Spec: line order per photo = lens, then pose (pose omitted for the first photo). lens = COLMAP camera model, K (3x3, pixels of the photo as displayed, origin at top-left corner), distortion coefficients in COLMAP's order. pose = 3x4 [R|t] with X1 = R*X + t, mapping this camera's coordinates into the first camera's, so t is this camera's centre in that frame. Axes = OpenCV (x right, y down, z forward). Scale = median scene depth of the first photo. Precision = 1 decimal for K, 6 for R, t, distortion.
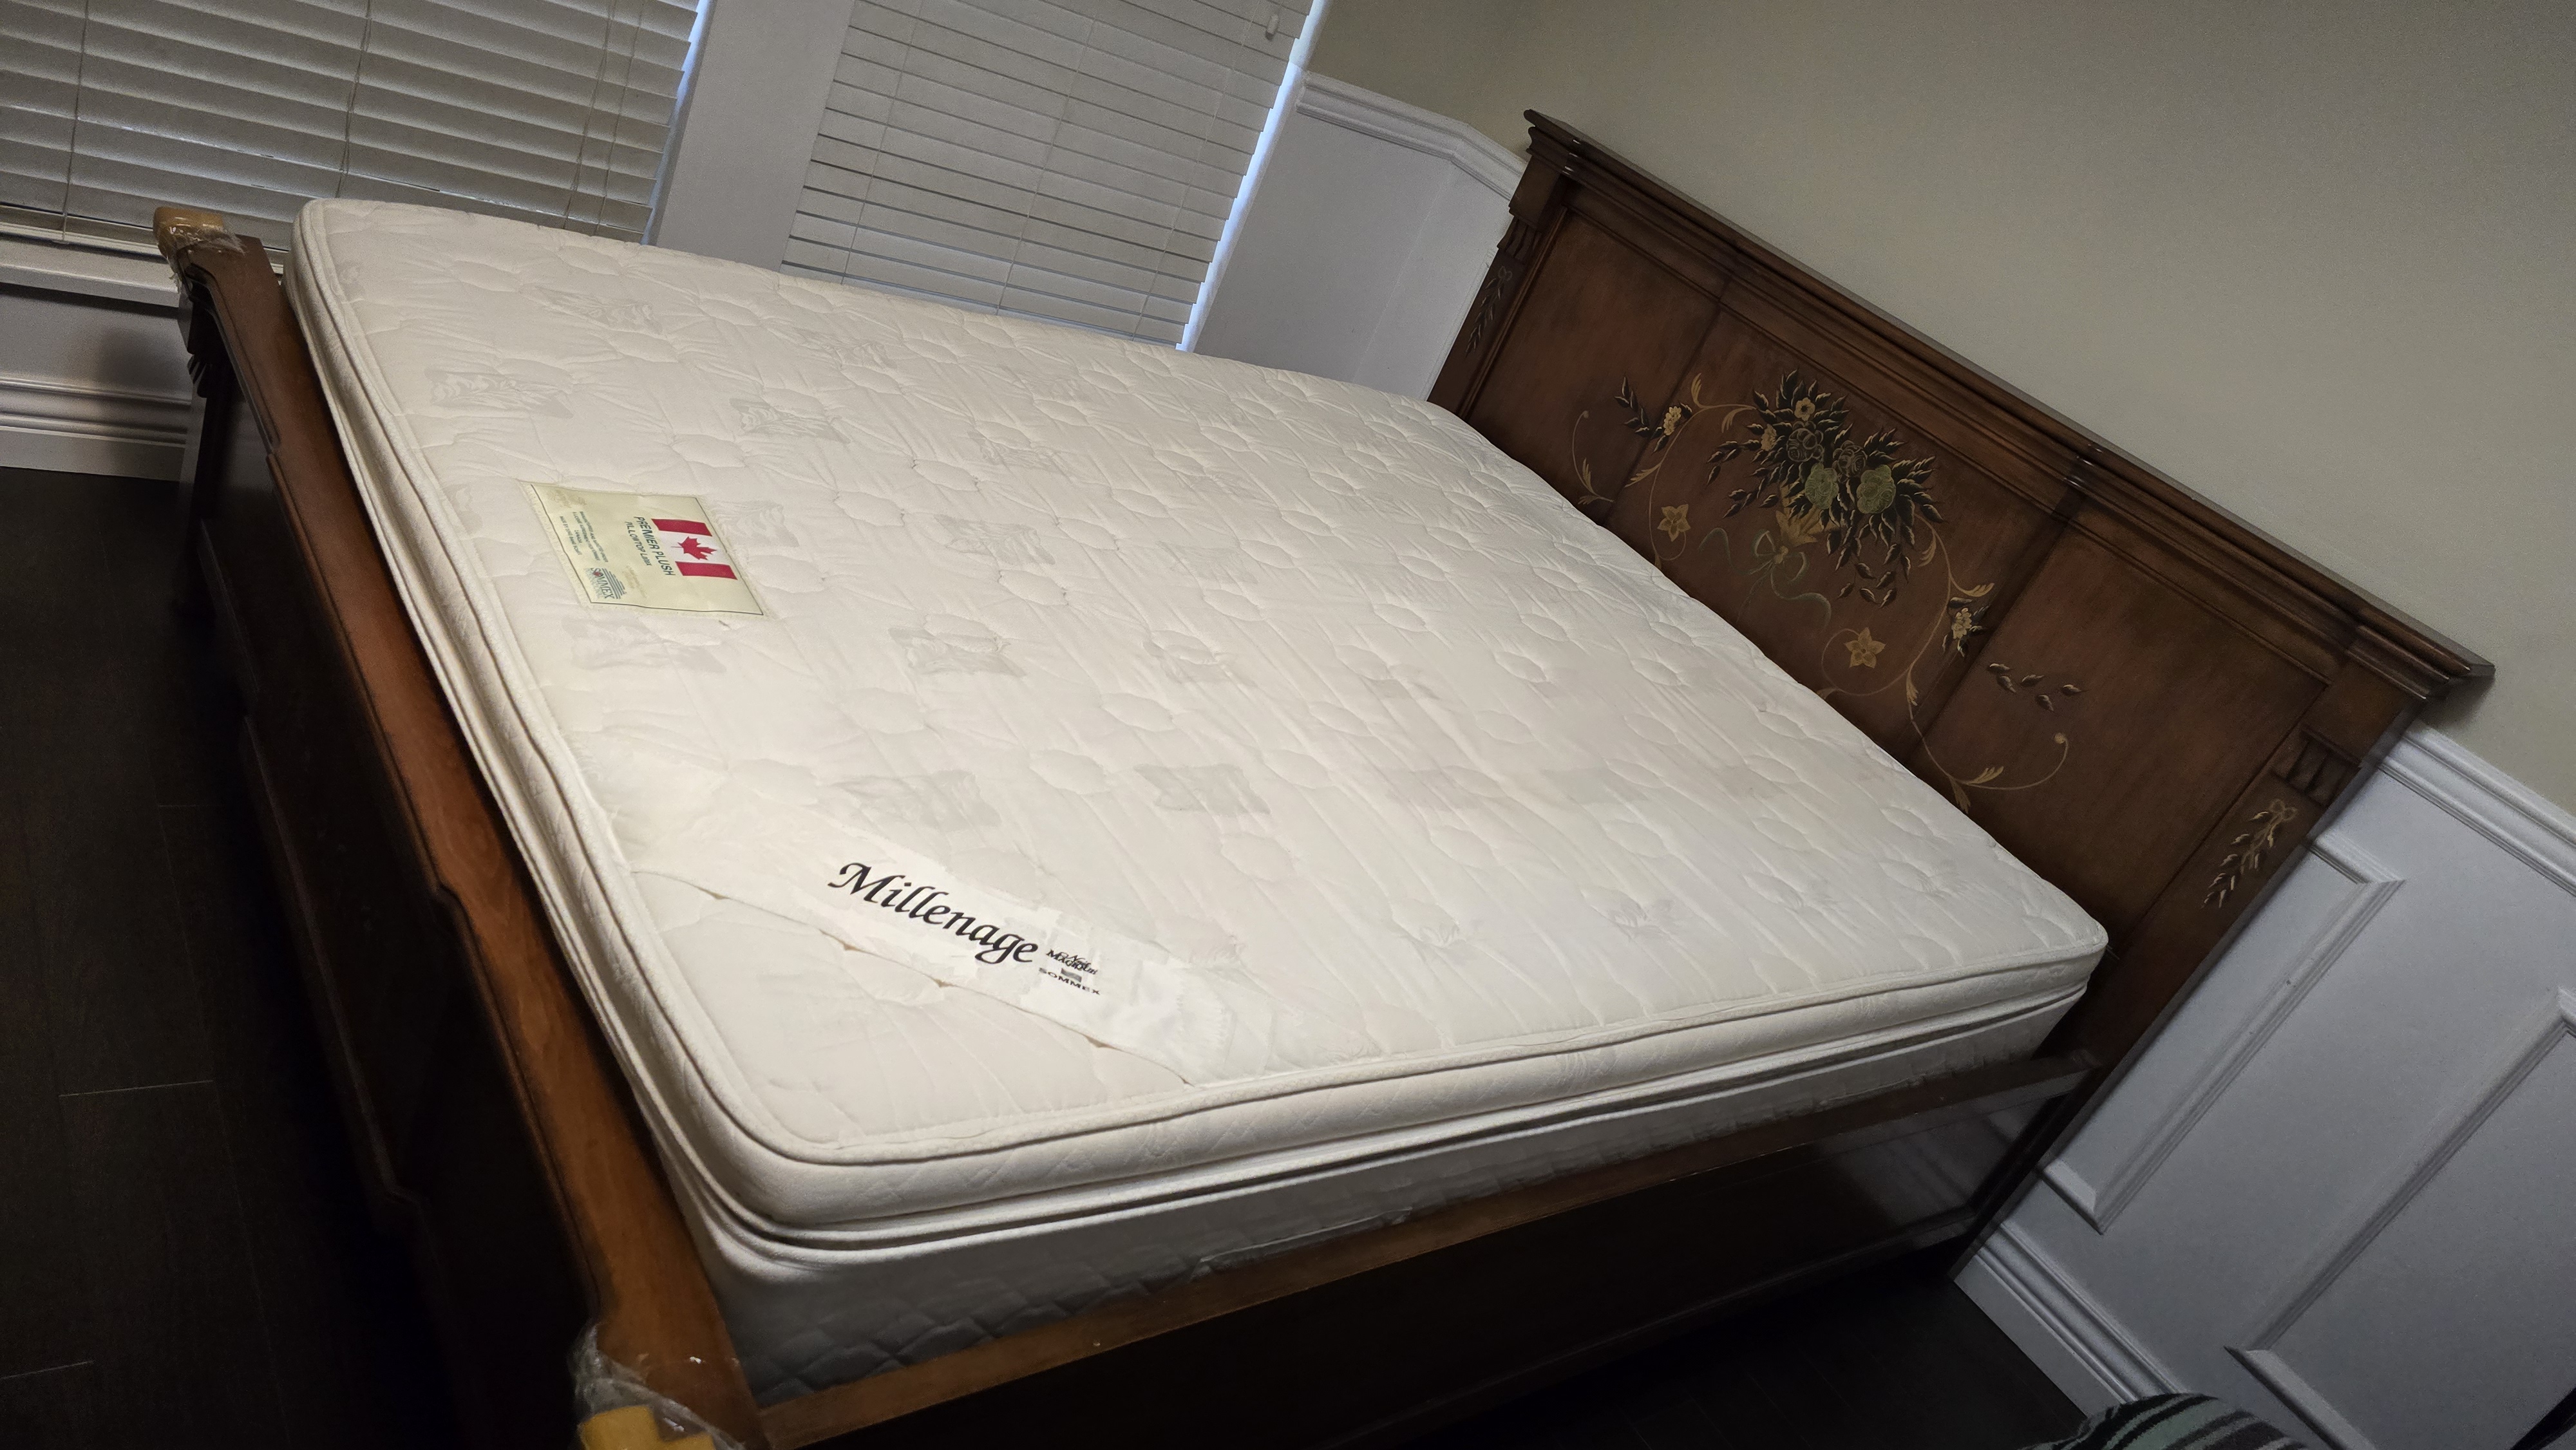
lens RADIAL K [[1744.5, 0, 1322.7], [0, 1744.5, 722.1], [0, 0, 1]] dist [0.089836, -0.113118]
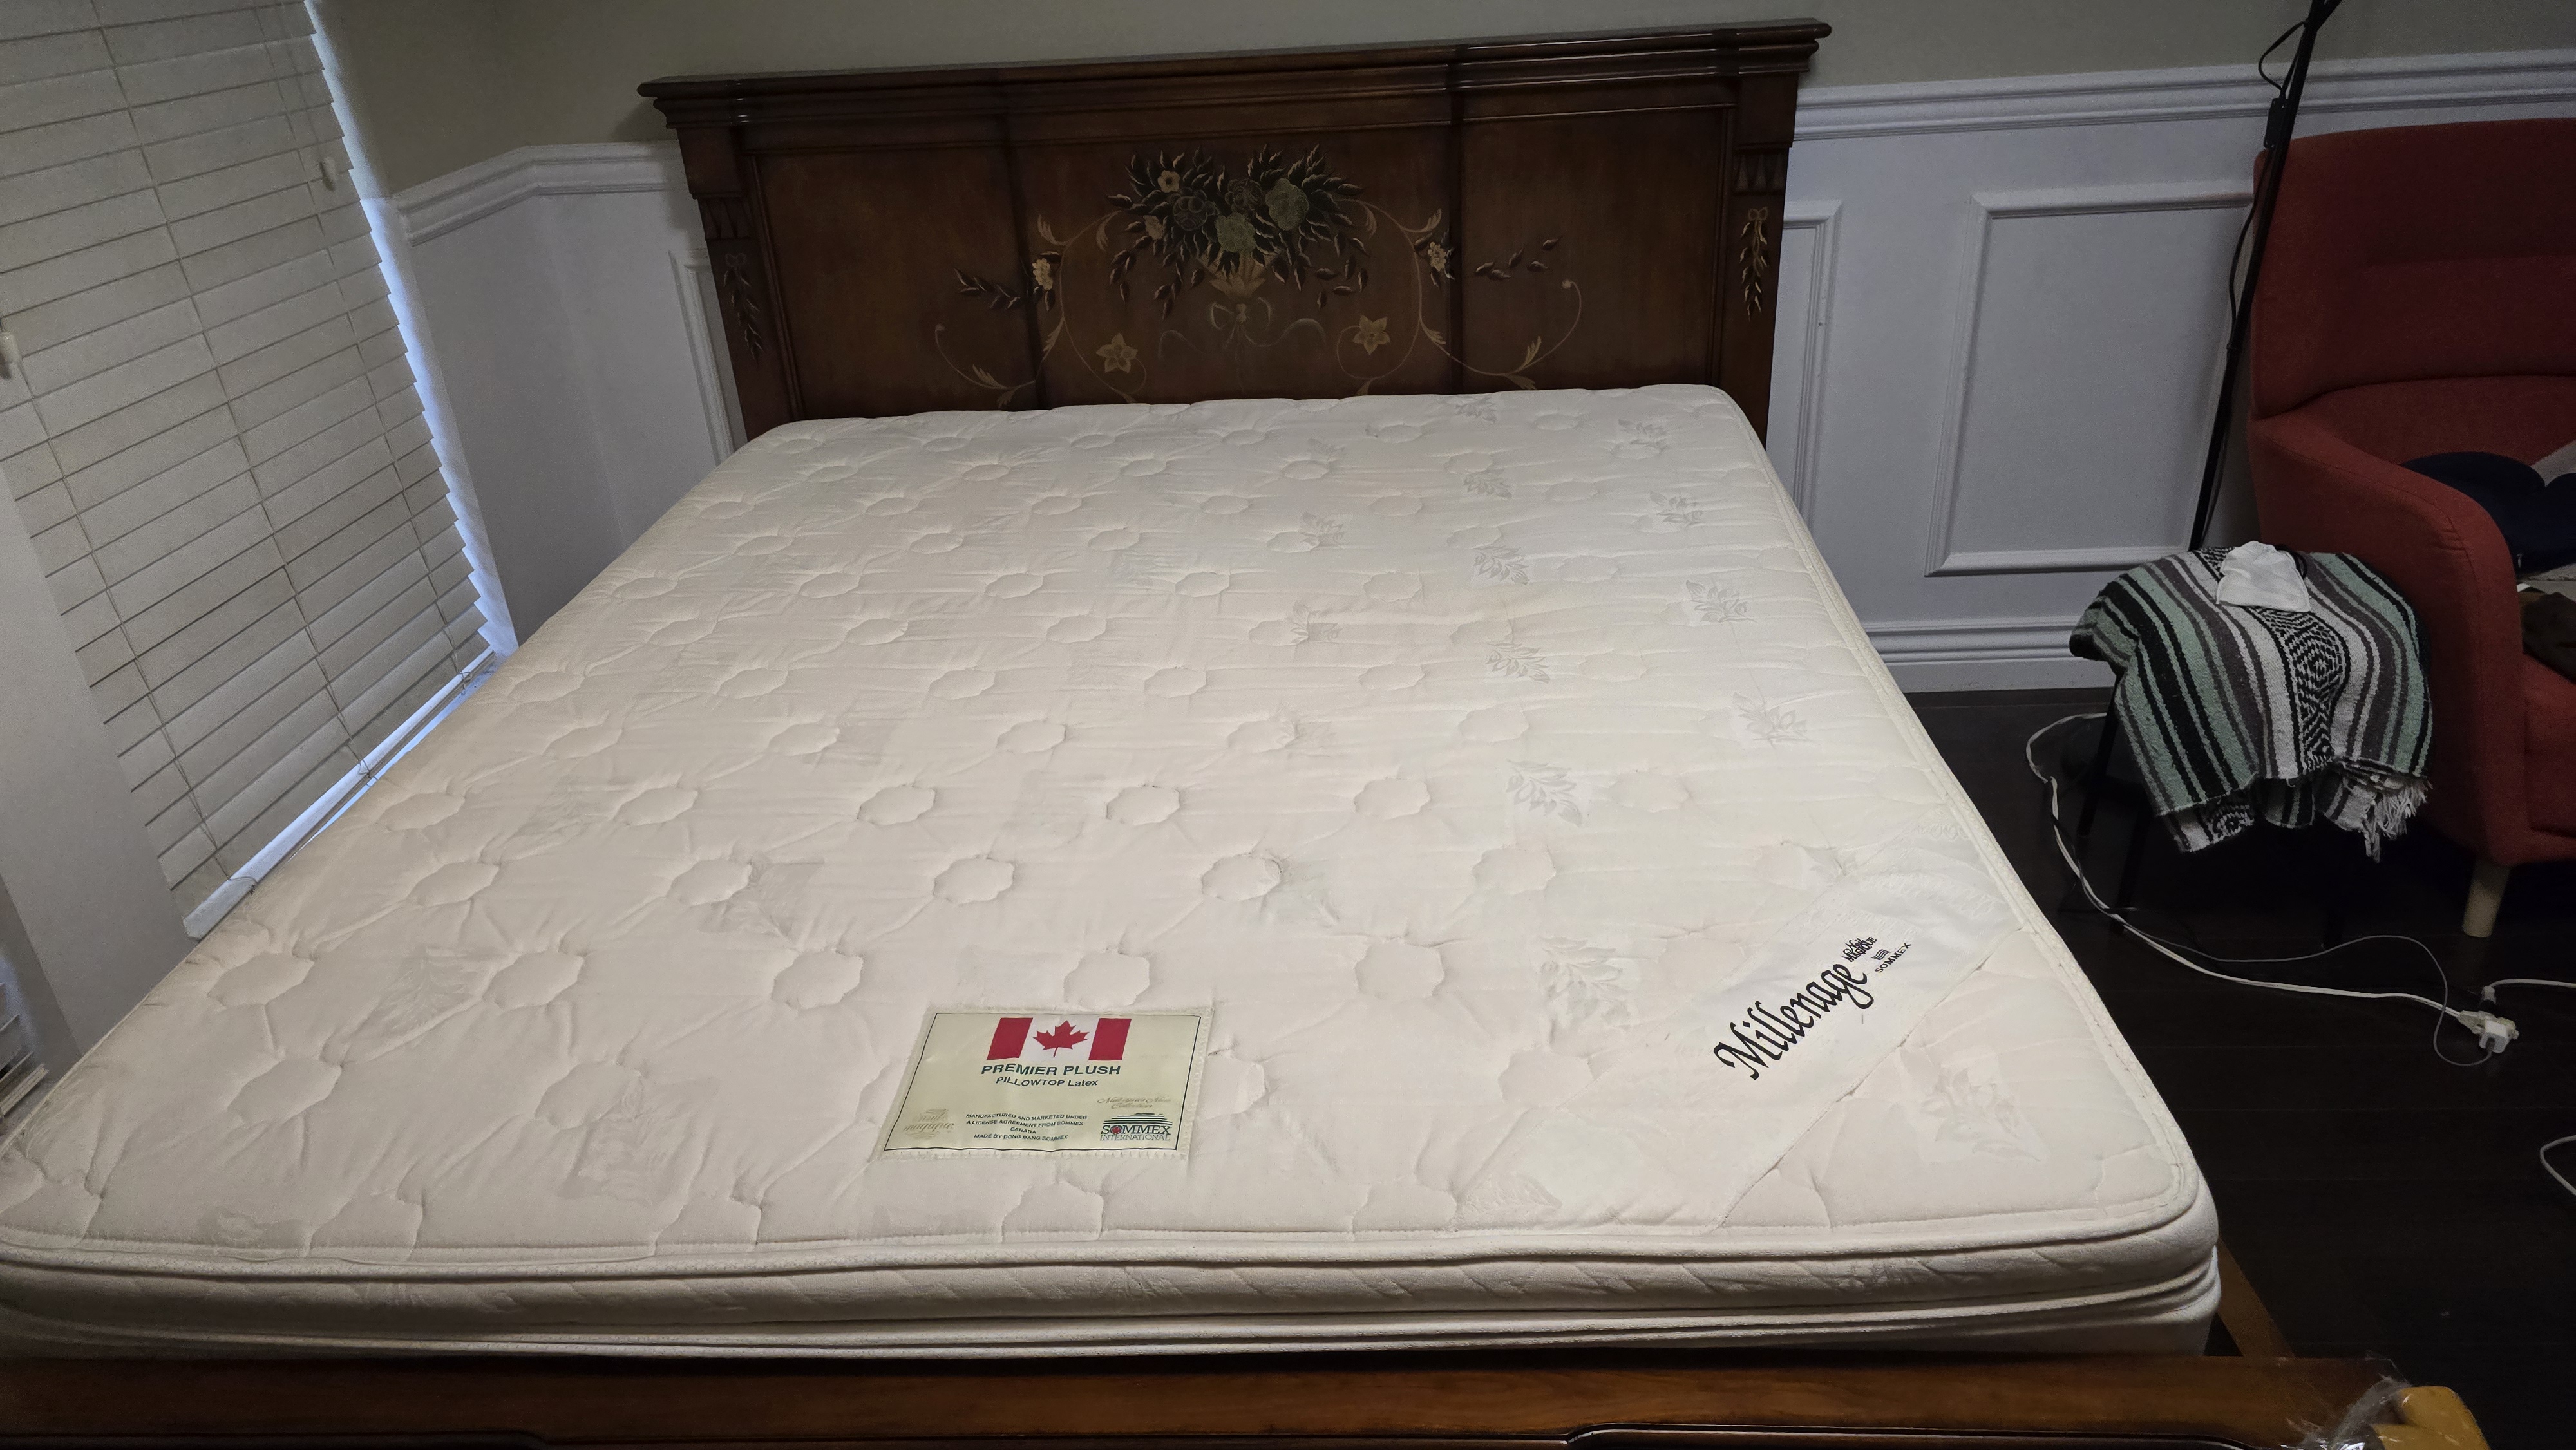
lens RADIAL K [[1744.5, 0, 1322.7], [0, 1744.5, 722.1], [0, 0, 1]] dist [0.089836, -0.113118]
pose [[0.550459, -0.700271, 0.454550, -0.343090], [0.620212, 0.707475, 0.338846, -0.245526], [-0.558866, 0.095397, 0.823752, 0.166348]]
